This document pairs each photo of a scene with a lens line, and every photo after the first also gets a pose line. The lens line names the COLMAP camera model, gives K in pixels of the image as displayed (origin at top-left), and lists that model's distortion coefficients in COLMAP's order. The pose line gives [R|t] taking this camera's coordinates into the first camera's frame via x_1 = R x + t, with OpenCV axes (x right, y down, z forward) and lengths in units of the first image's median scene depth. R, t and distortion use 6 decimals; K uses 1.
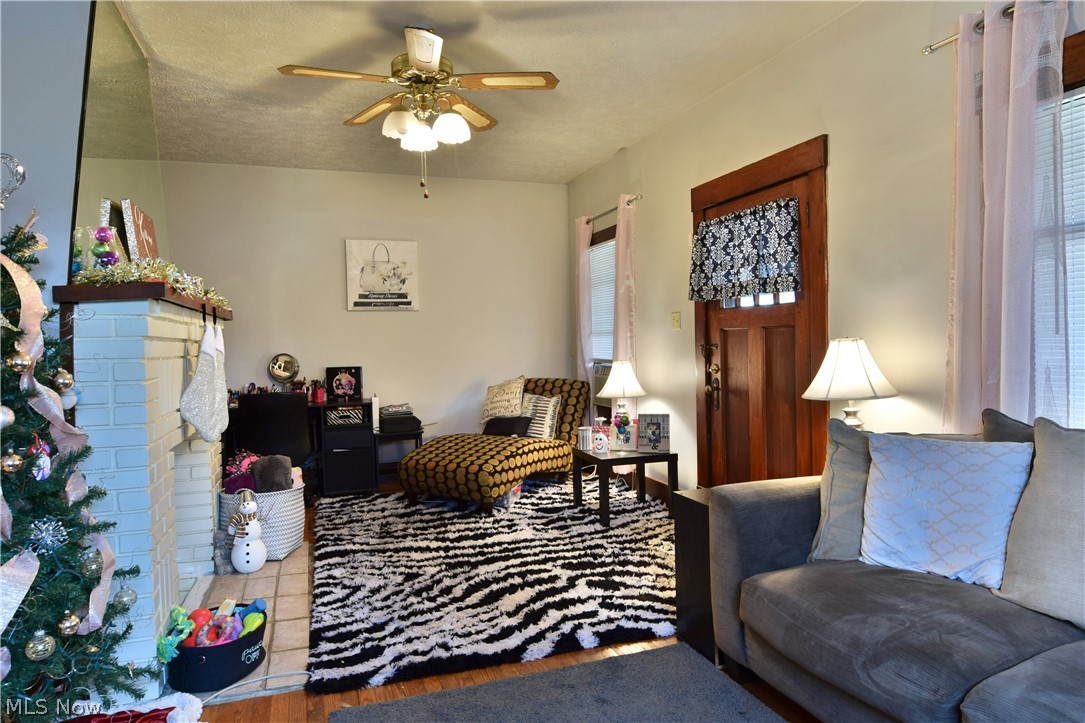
lens RADIAL K [[662.6, 0, 545.3], [0, 662.6, 361.8], [0, 0, 1]] dist [-0.015235, -0.001179]
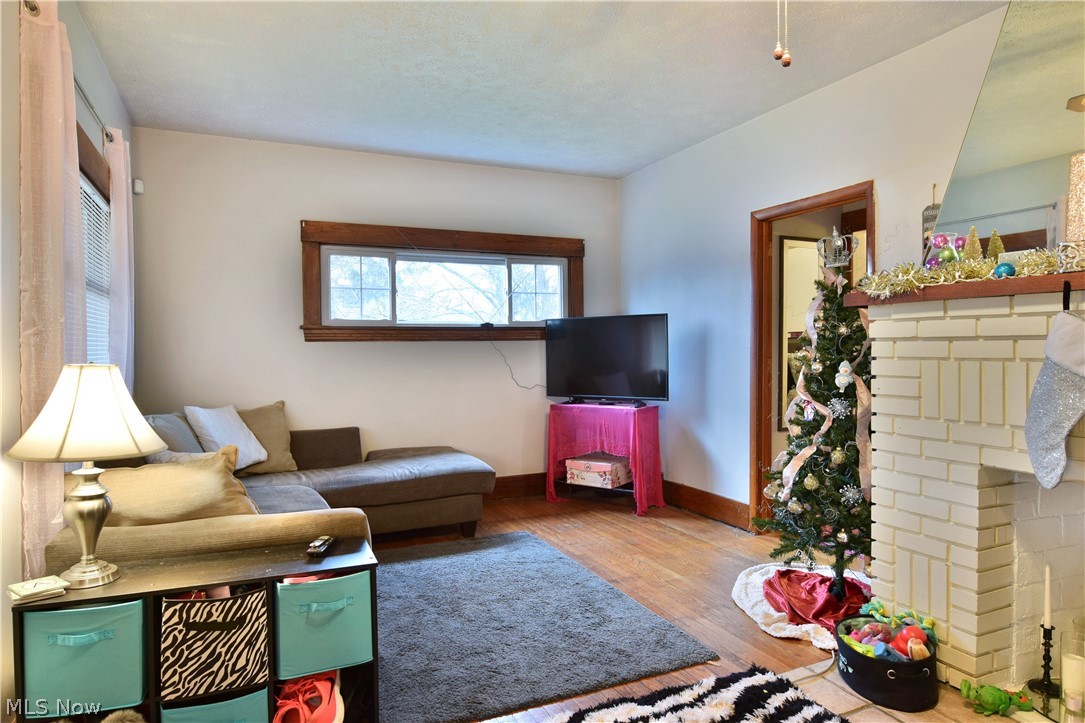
lens RADIAL K [[662.6, 0, 545.3], [0, 662.6, 361.8], [0, 0, 1]] dist [-0.015235, -0.001179]
pose [[-0.993977, 0.029066, -0.105662, 0.091033], [0.023615, 0.998343, 0.052478, -0.067543], [0.107012, 0.049667, -0.993016, 1.995897]]
